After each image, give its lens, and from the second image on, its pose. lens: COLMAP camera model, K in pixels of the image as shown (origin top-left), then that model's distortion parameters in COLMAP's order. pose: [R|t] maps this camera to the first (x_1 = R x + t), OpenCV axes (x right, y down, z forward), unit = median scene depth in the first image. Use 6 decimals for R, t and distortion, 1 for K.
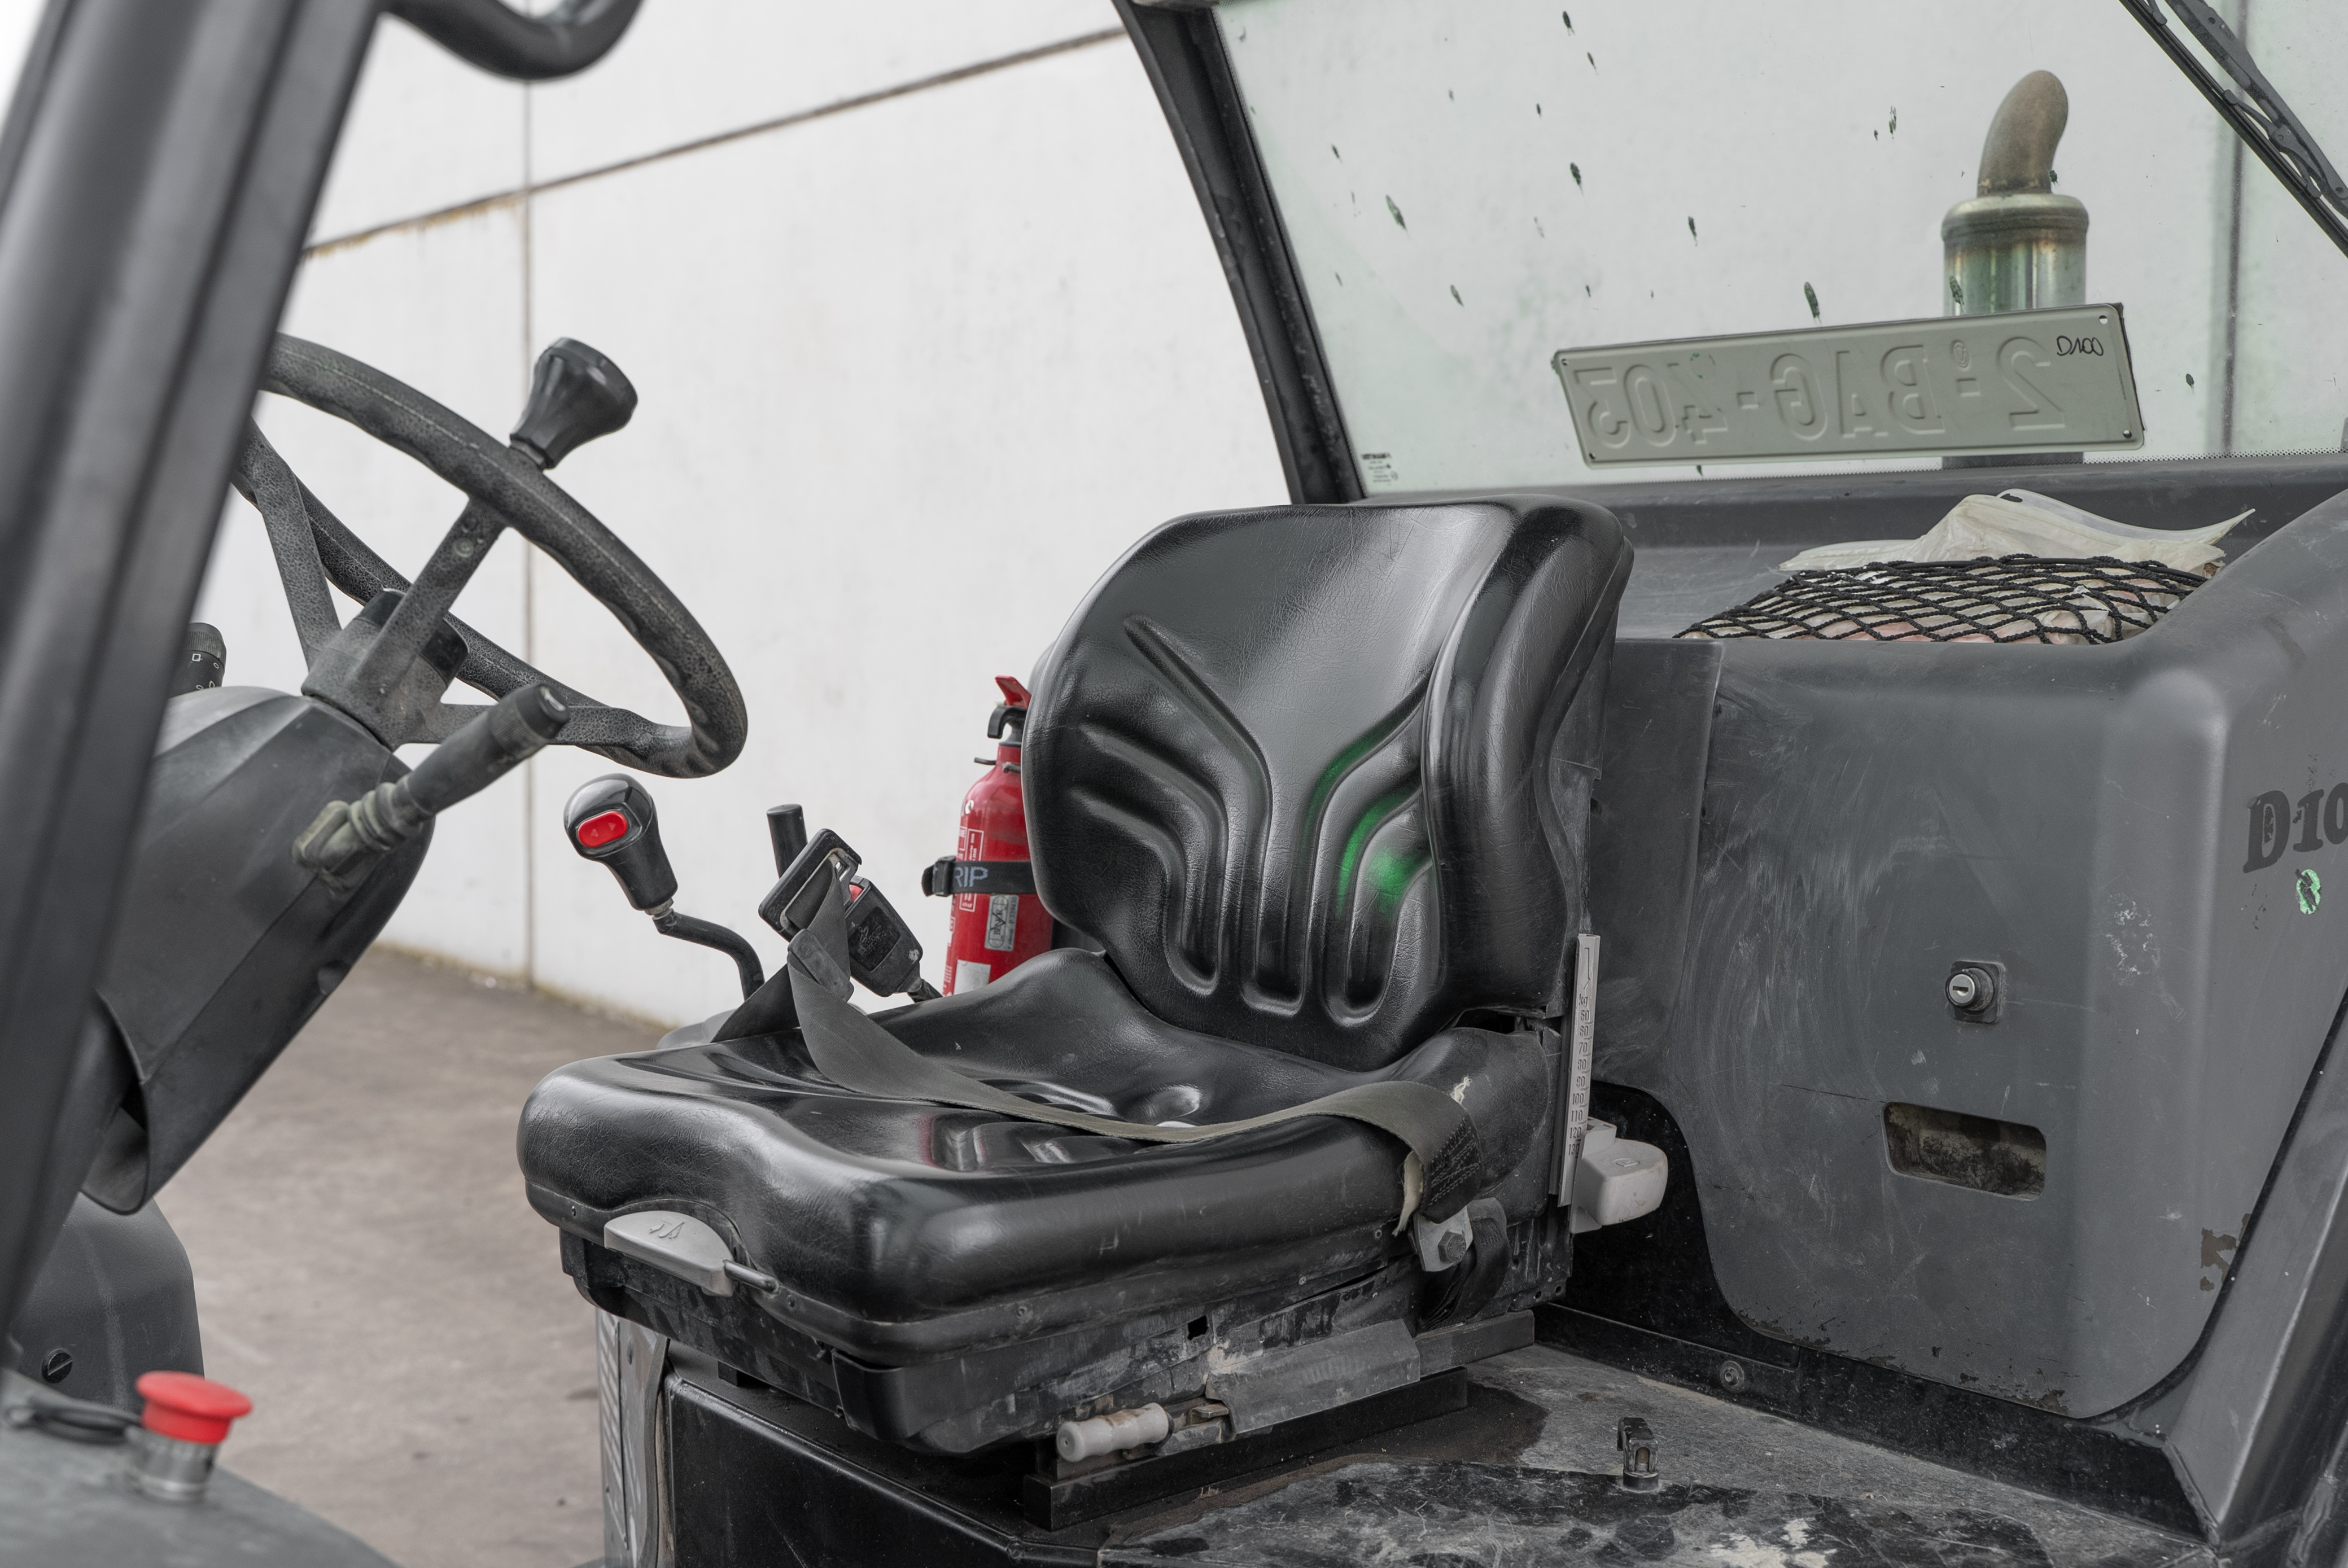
lens RADIAL K [[2542.4, 0, 1182.8], [0, 2542.4, 785.6], [0, 0, 1]] dist [-0.009760, 0.000000]
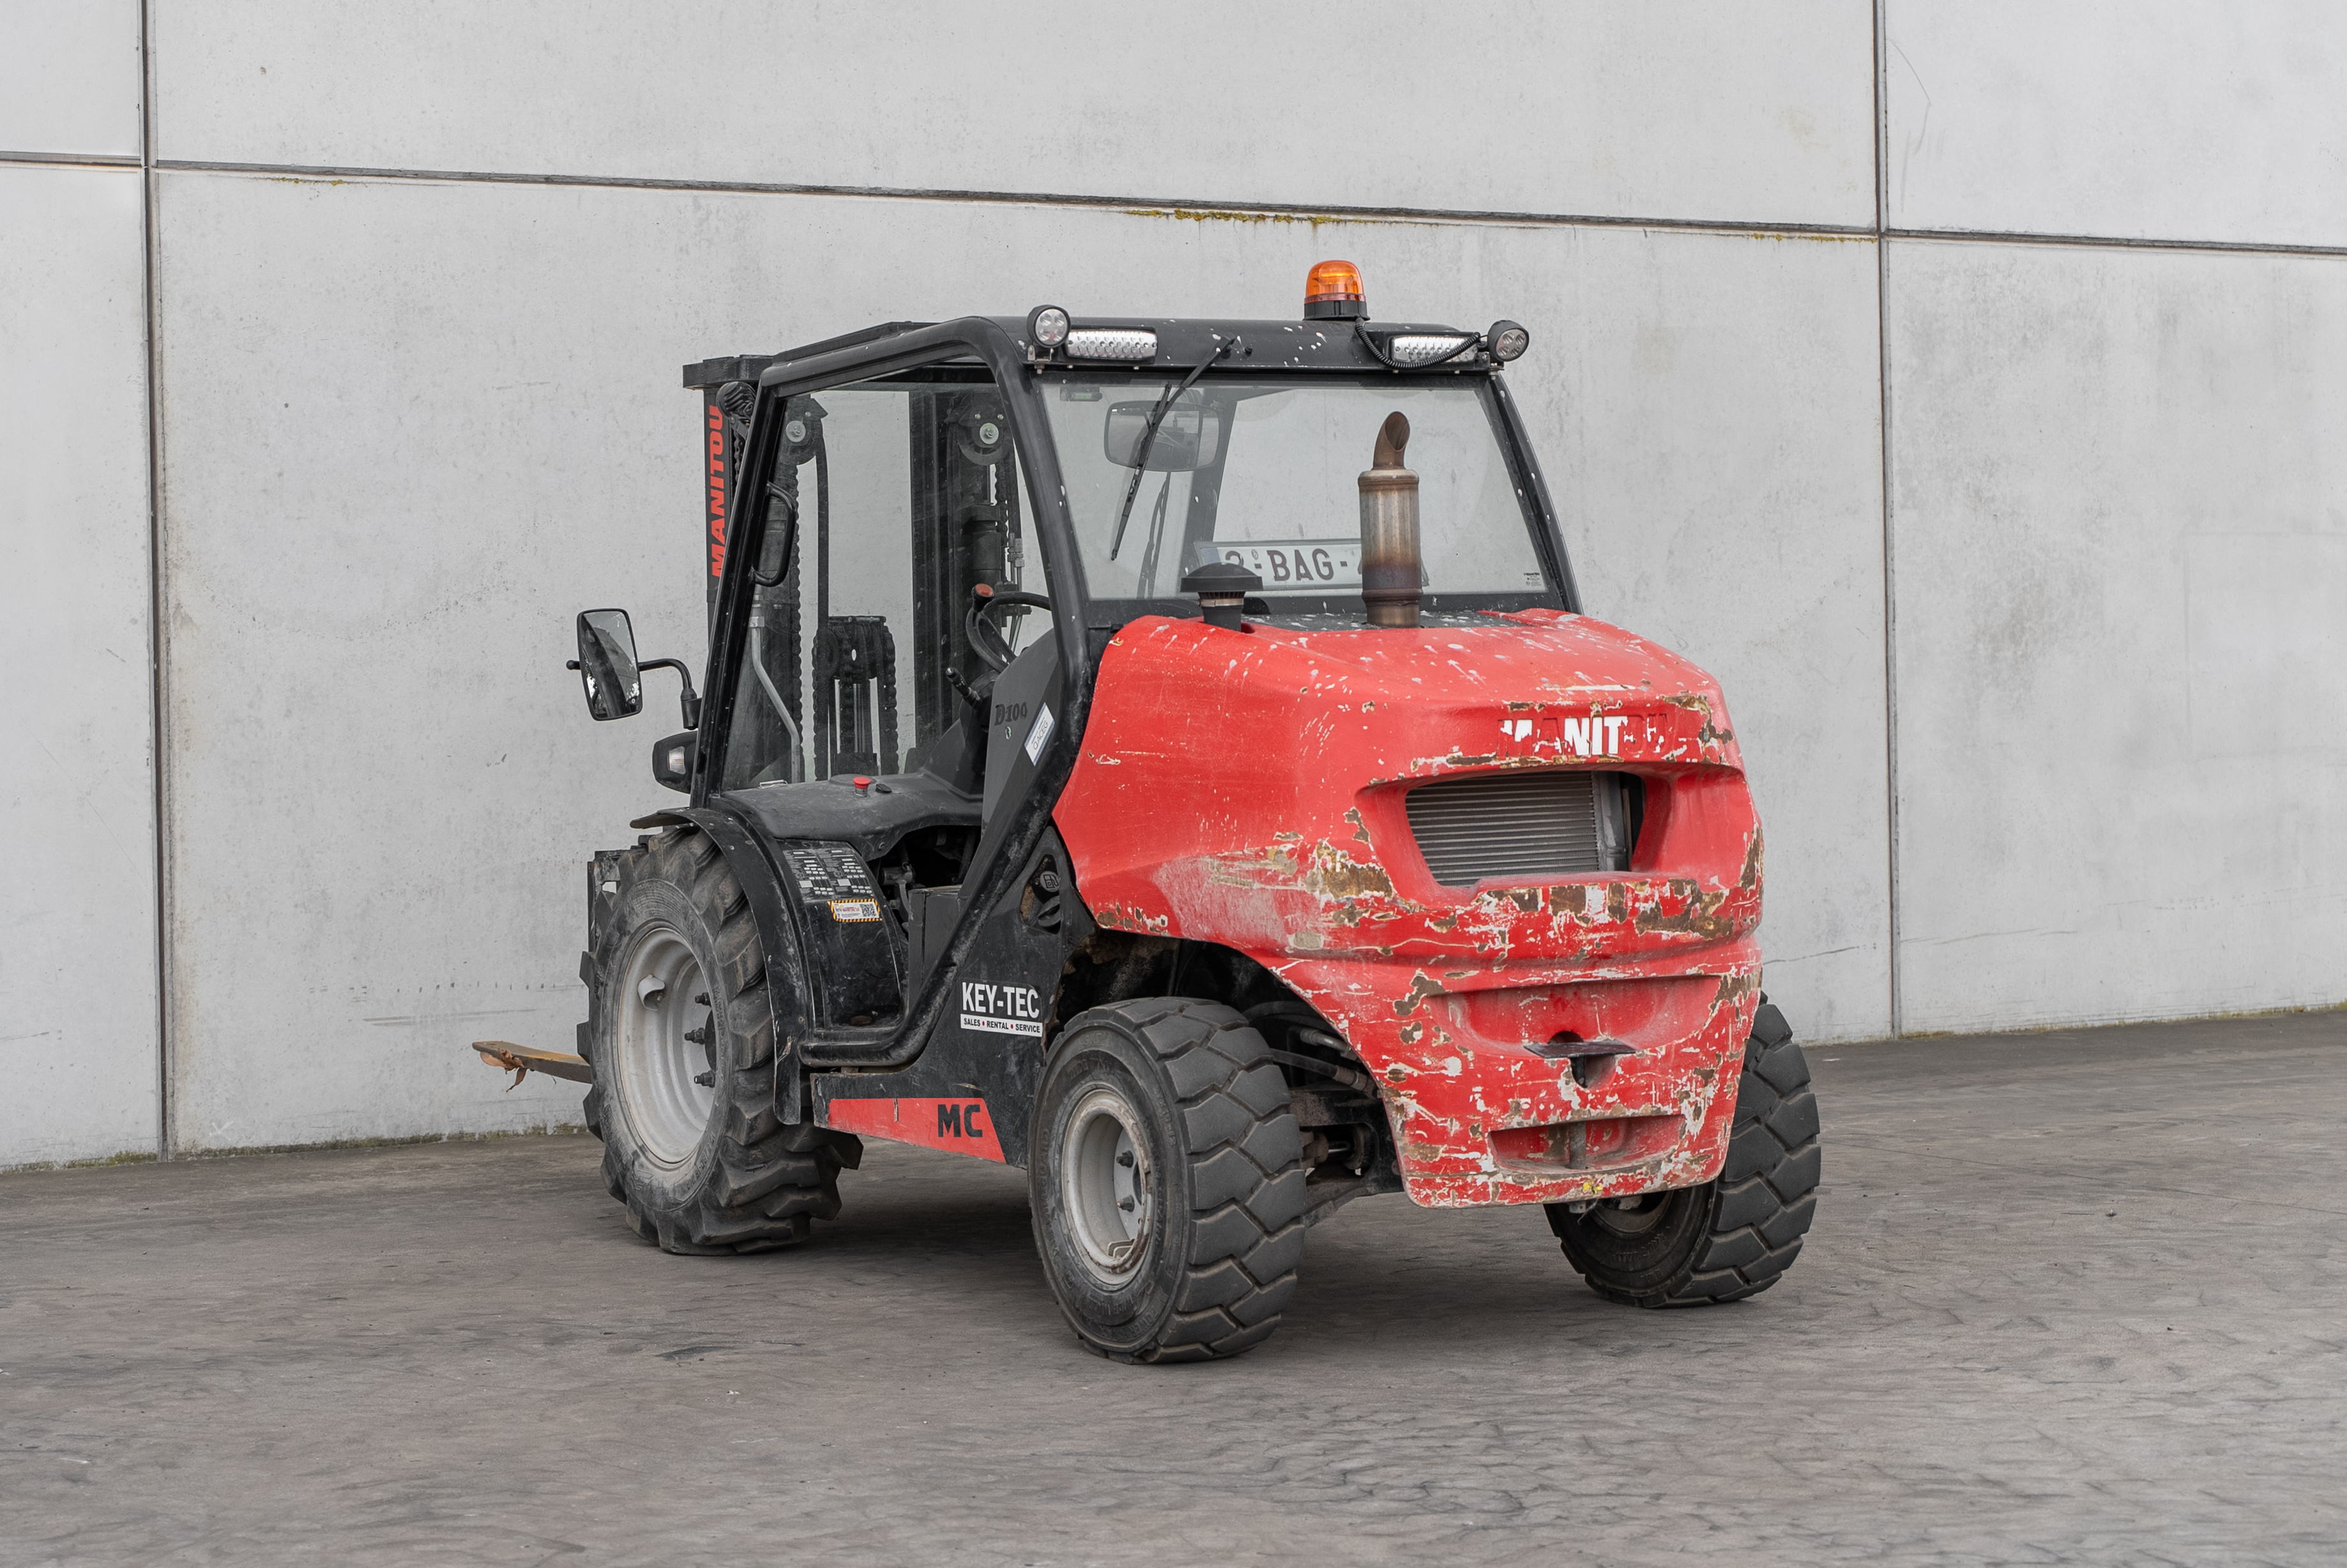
lens RADIAL K [[4778.2, 0, 1176.5], [0, 4778.2, 675.4], [0, 0, 1]] dist [-0.006816, 0.000000]
pose [[0.174945, -0.016293, 0.984443, -7.243174], [0.085412, 0.996345, 0.001312, -0.010238], [-0.980867, 0.083853, 0.175697, -0.694632]]
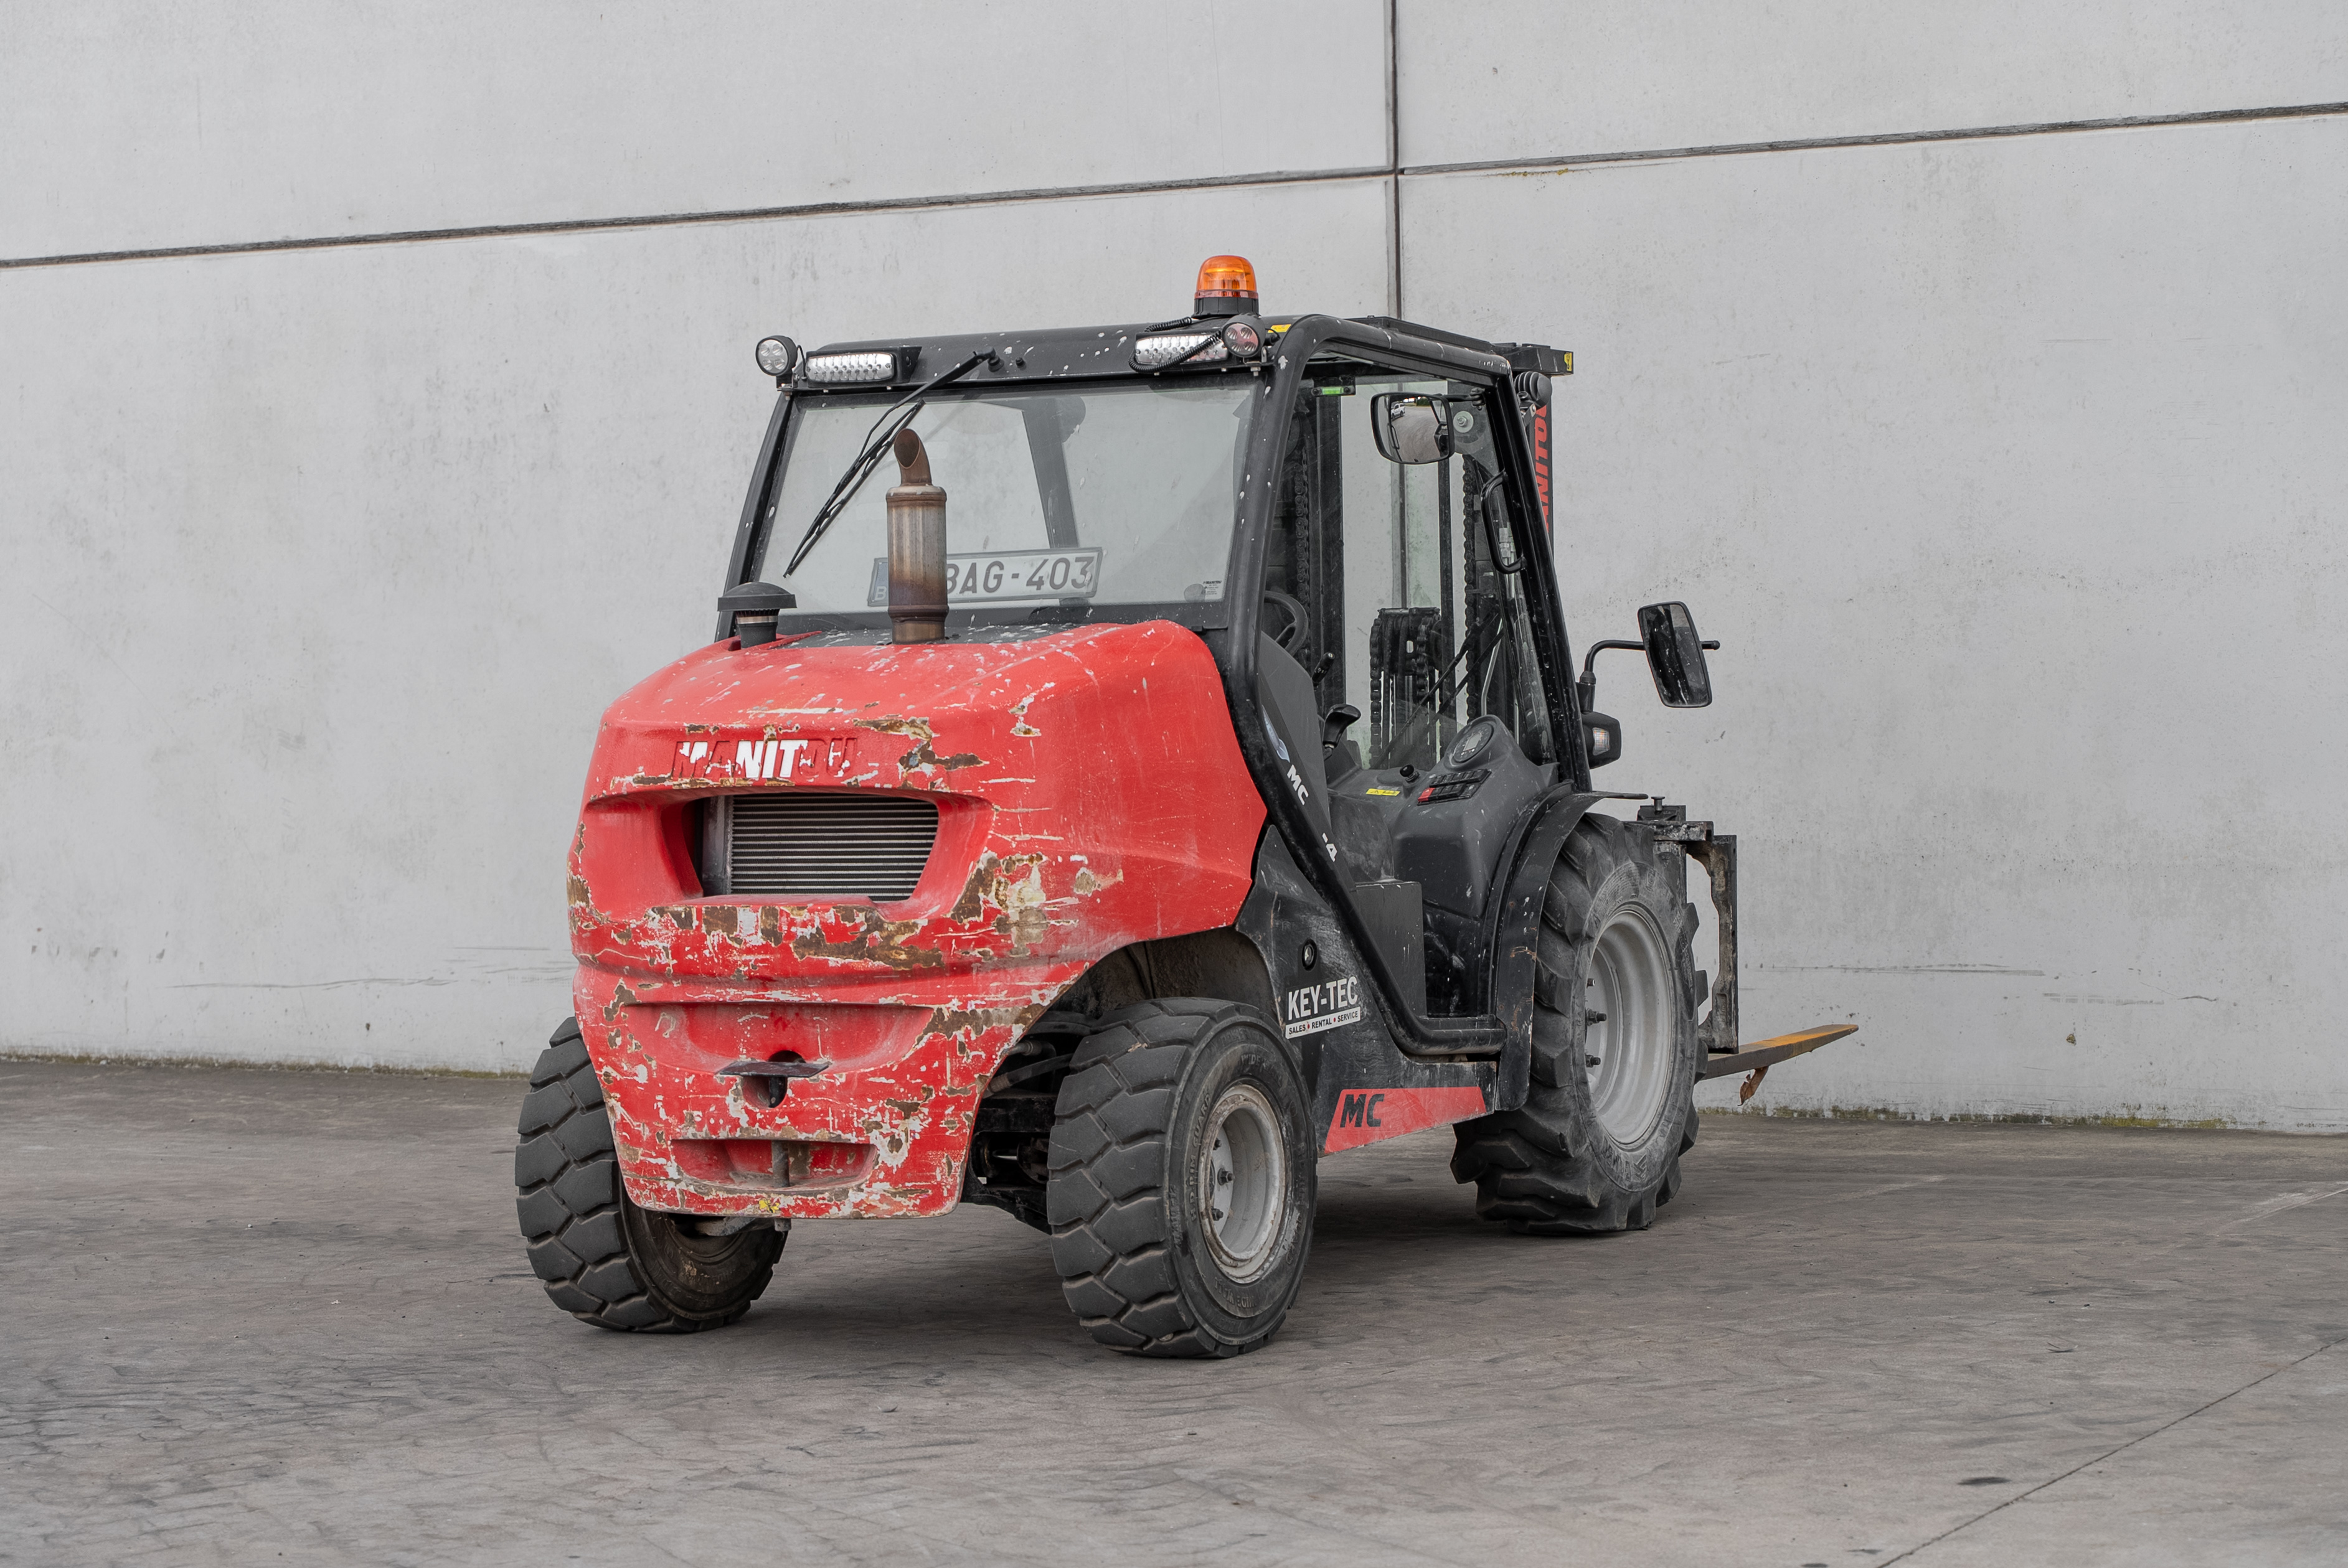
lens RADIAL K [[5103.1, 0, 1163.7], [0, 5103.1, 782.3], [0, 0, 1]] dist [0.009893, 0.000000]
pose [[0.929484, -0.038964, 0.366799, -3.038635], [0.054117, 0.998050, -0.031113, 0.384838], [-0.364871, 0.048769, 0.929780, -6.466320]]
